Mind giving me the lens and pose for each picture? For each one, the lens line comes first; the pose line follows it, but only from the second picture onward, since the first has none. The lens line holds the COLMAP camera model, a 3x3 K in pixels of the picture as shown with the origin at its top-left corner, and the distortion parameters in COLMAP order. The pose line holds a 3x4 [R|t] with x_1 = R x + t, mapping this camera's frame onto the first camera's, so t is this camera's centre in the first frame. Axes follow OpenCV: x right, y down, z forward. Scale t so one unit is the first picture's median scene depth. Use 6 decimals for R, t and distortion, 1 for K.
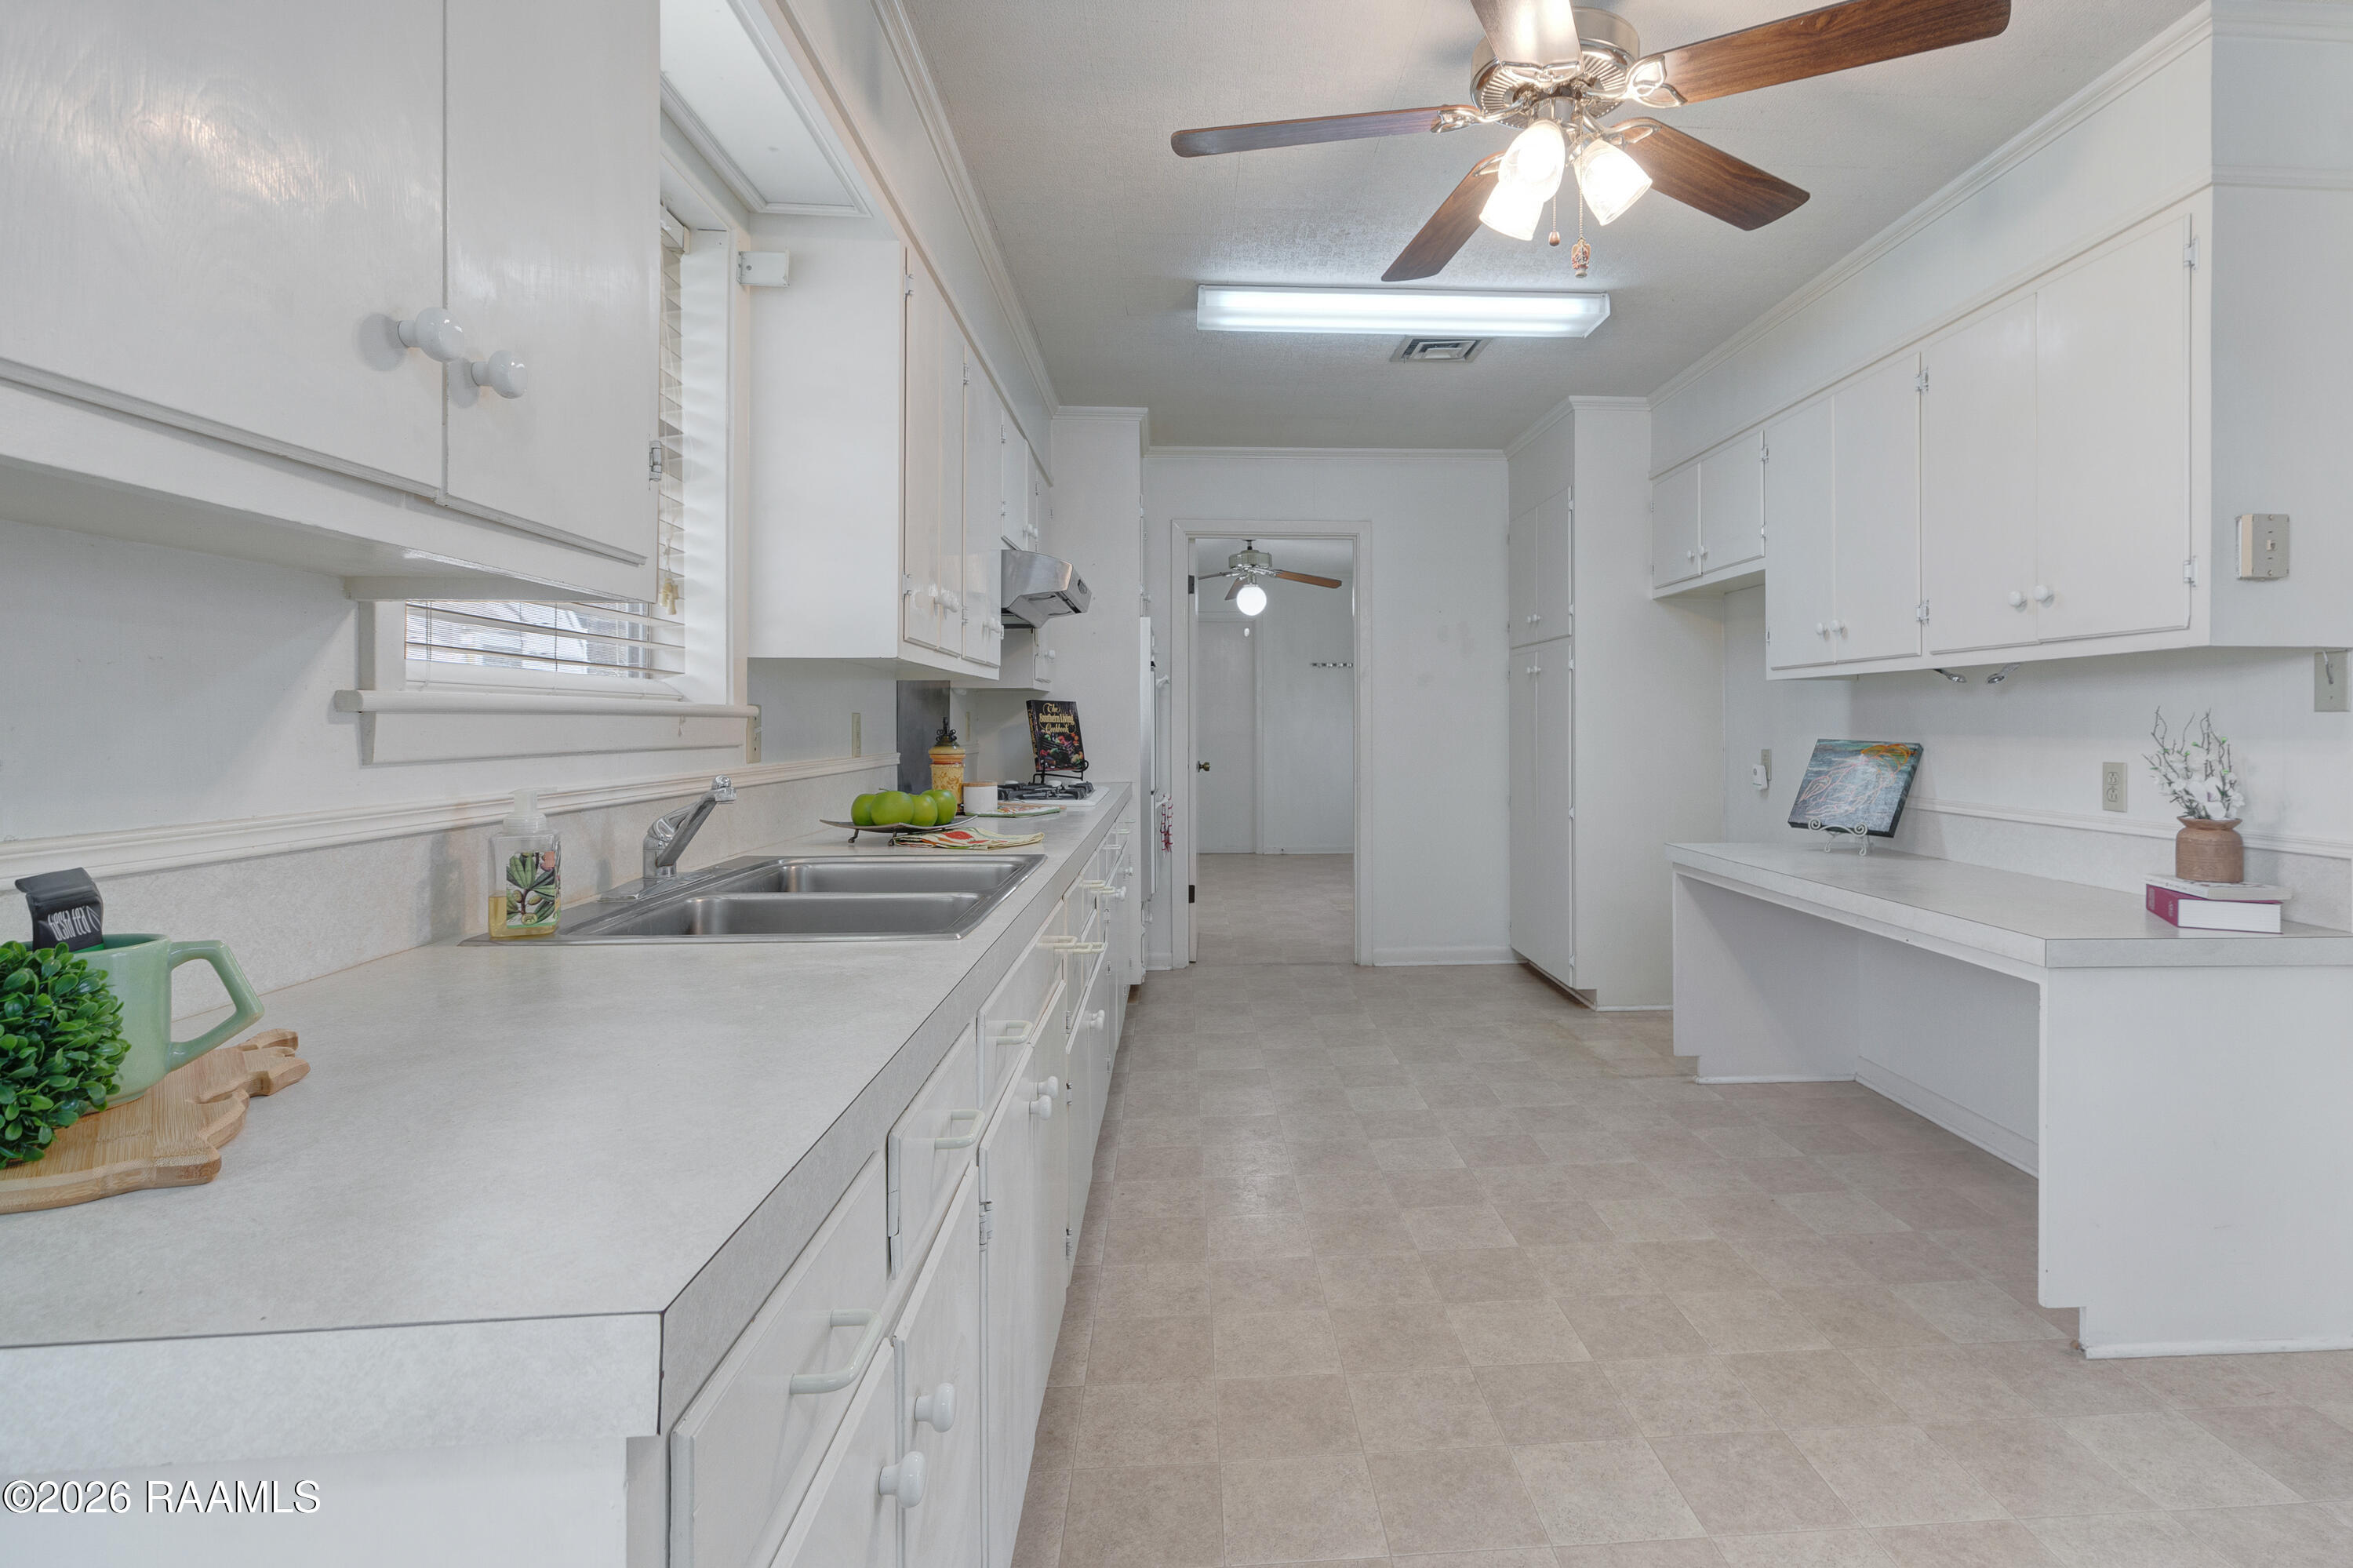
lens RADIAL K [[1143.9, 0, 1244.3], [0, 1143.9, 726.5], [0, 0, 1]] dist [0.000984, -0.000807]
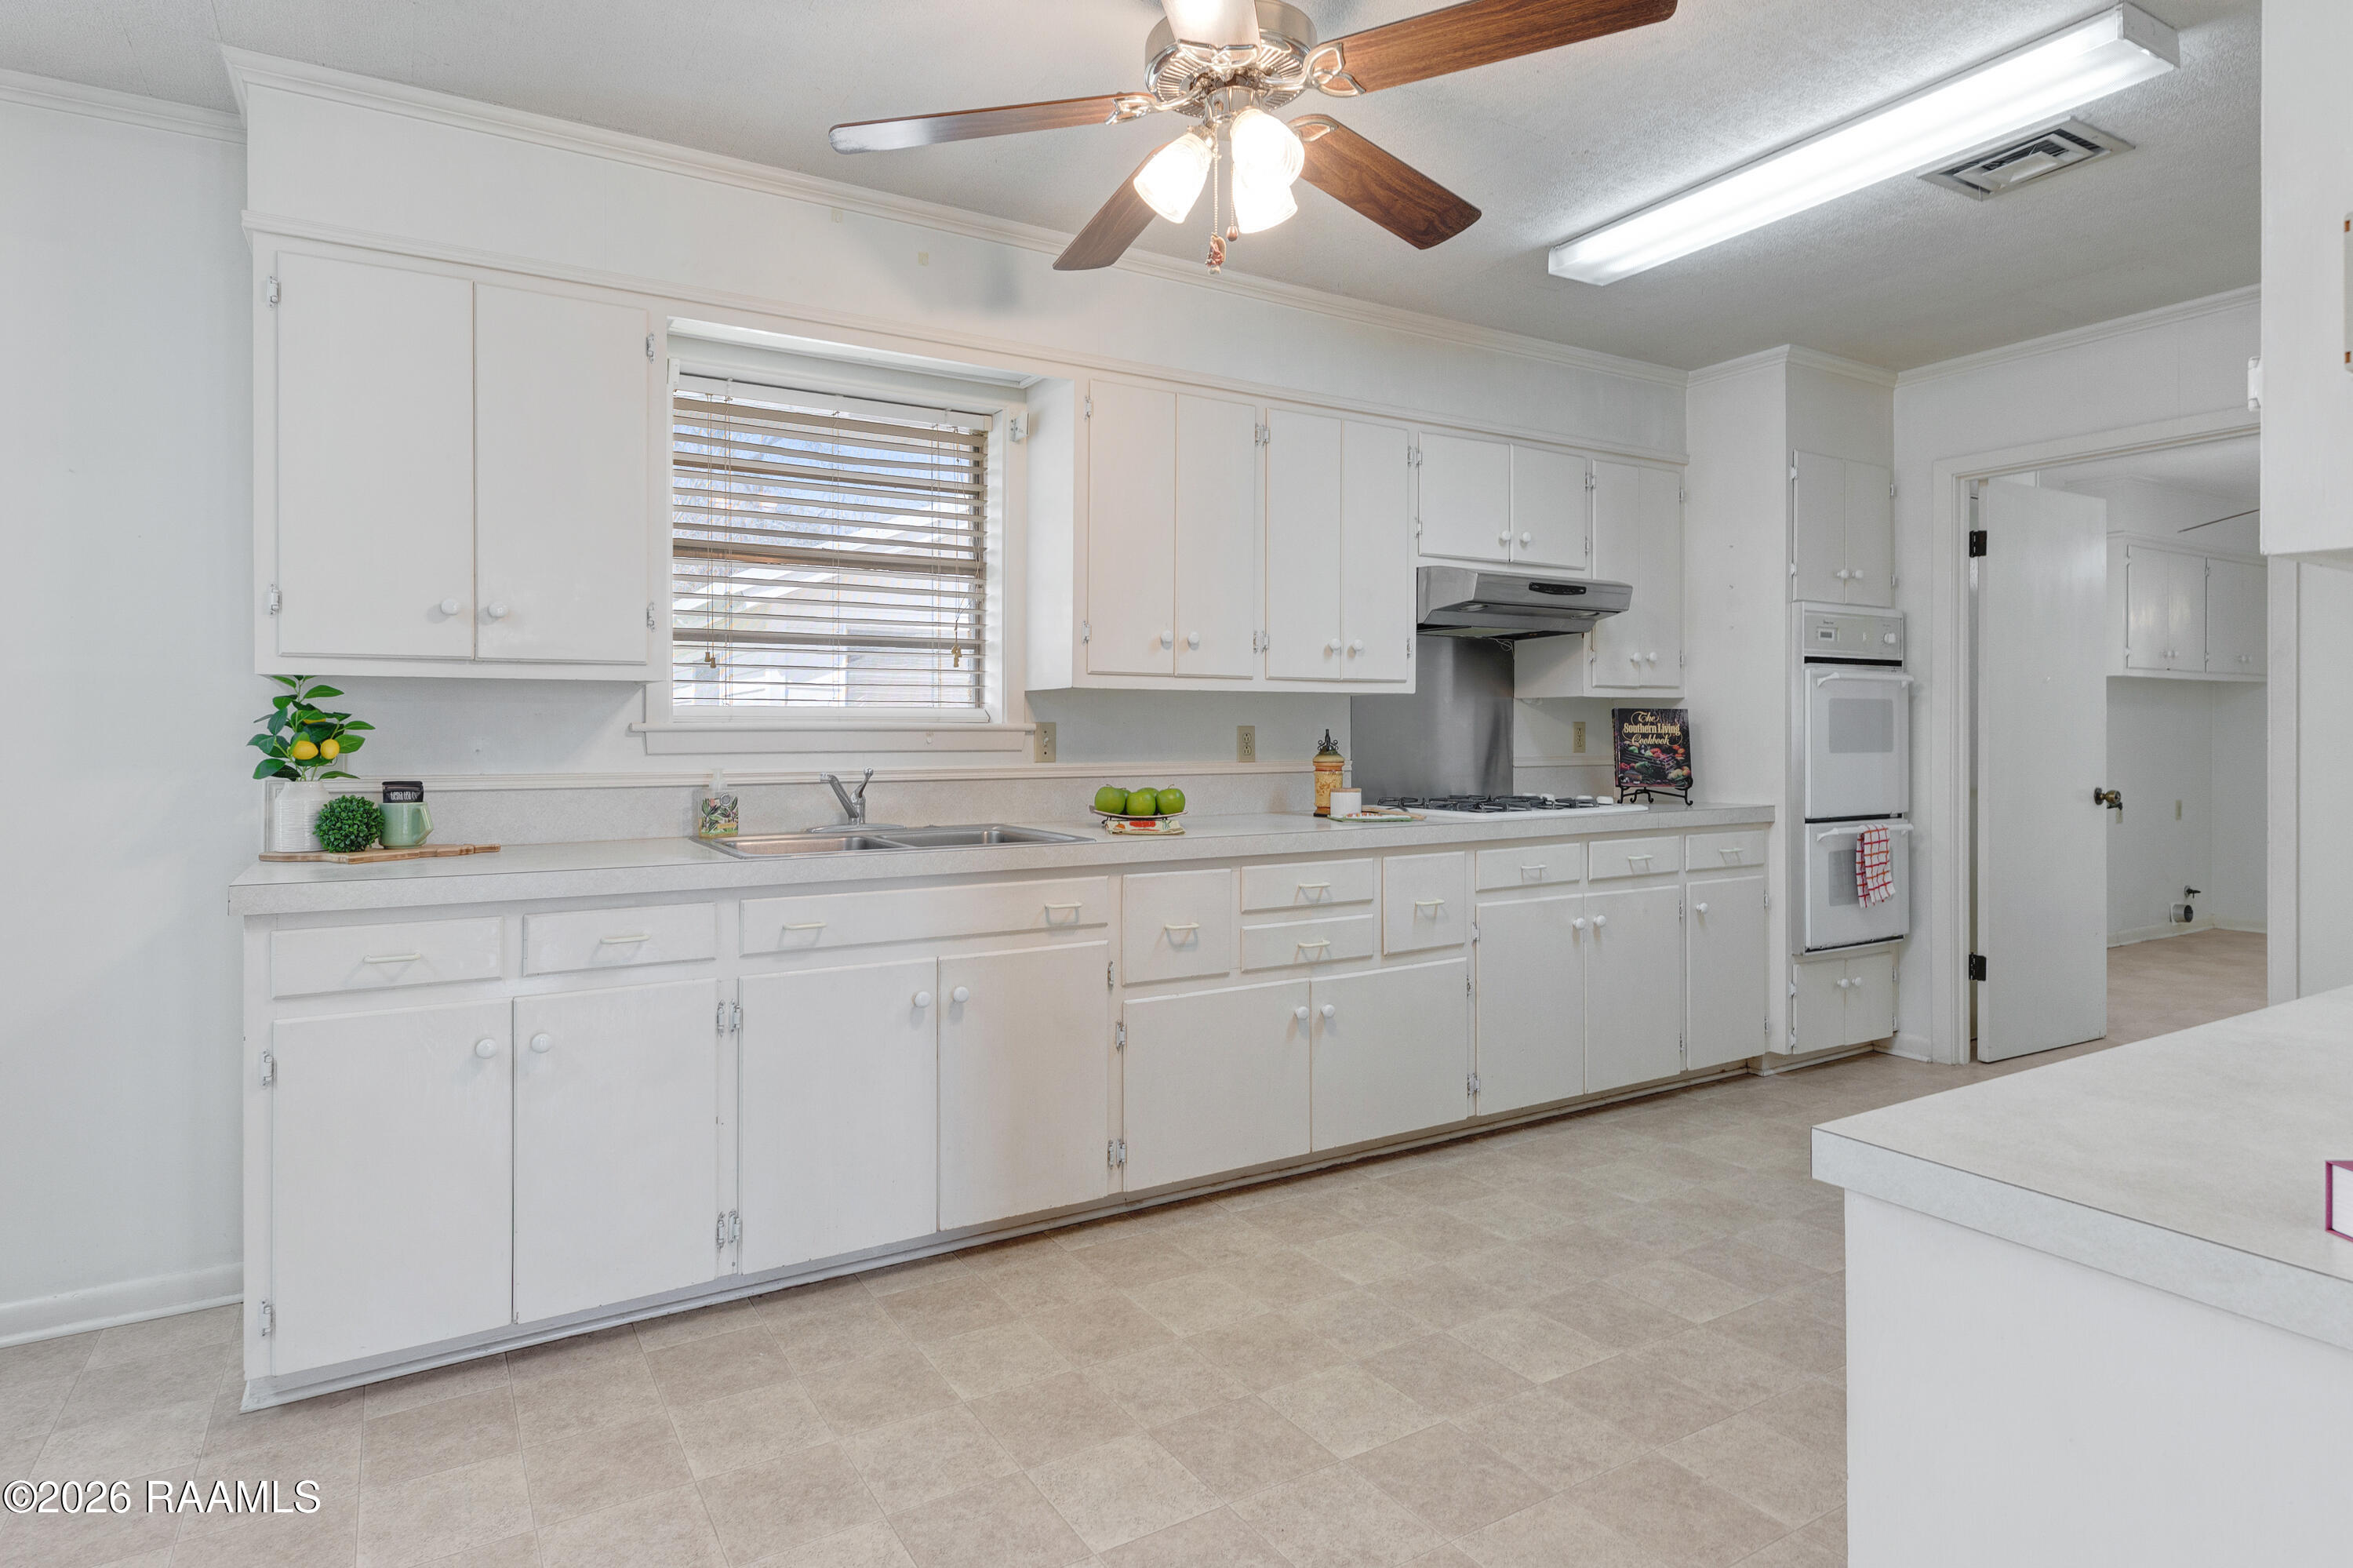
lens RADIAL K [[1182.8, 0, 1076.5], [0, 1182.8, 738.0], [0, 0, 1]] dist [-0.011069, -0.001105]
pose [[0.437291, 0.005084, -0.899305, 0.778250], [-0.001466, 0.999987, 0.004940, -0.005742], [0.899319, -0.000842, 0.437293, 0.316627]]
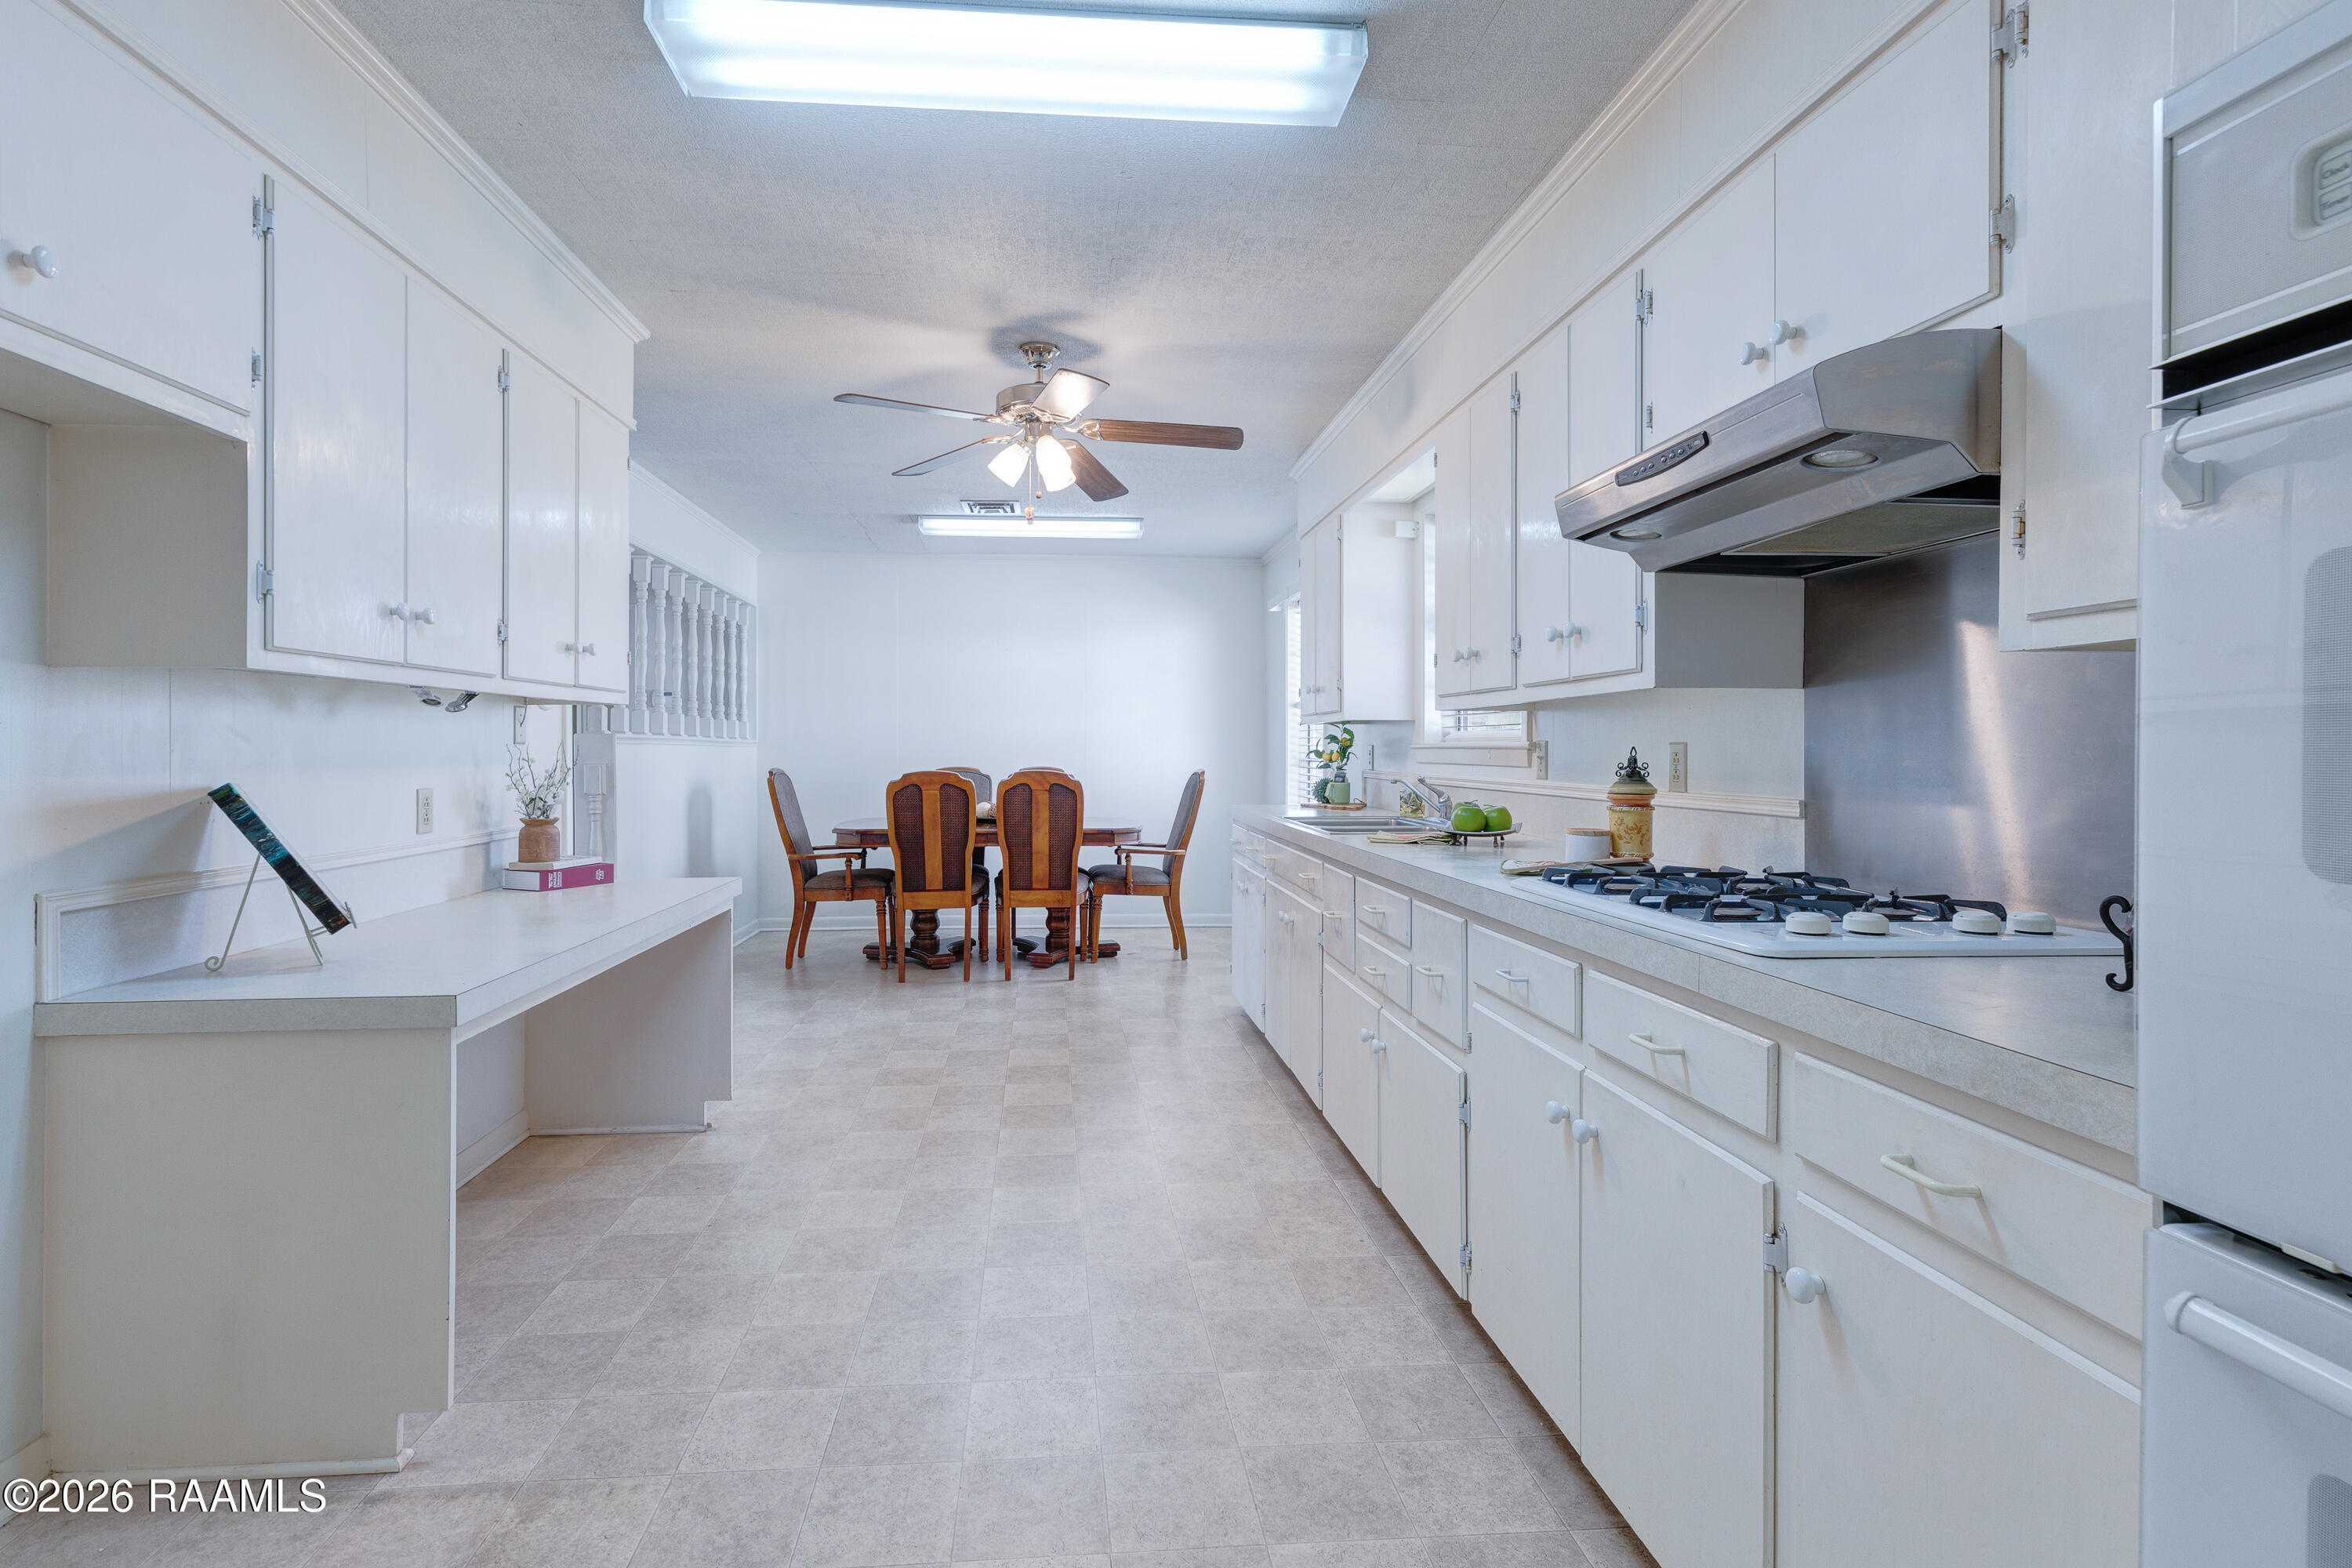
lens RADIAL K [[1143.3, 0, 1180.0], [0, 1143.3, 764.9], [0, 0, 1]] dist [0.000984, -0.000807]
pose [[-0.997875, 0.000569, -0.065153, 0.114108], [-0.000416, 0.999886, 0.015108, -0.007315], [0.065154, 0.015103, -0.997761, 2.035027]]
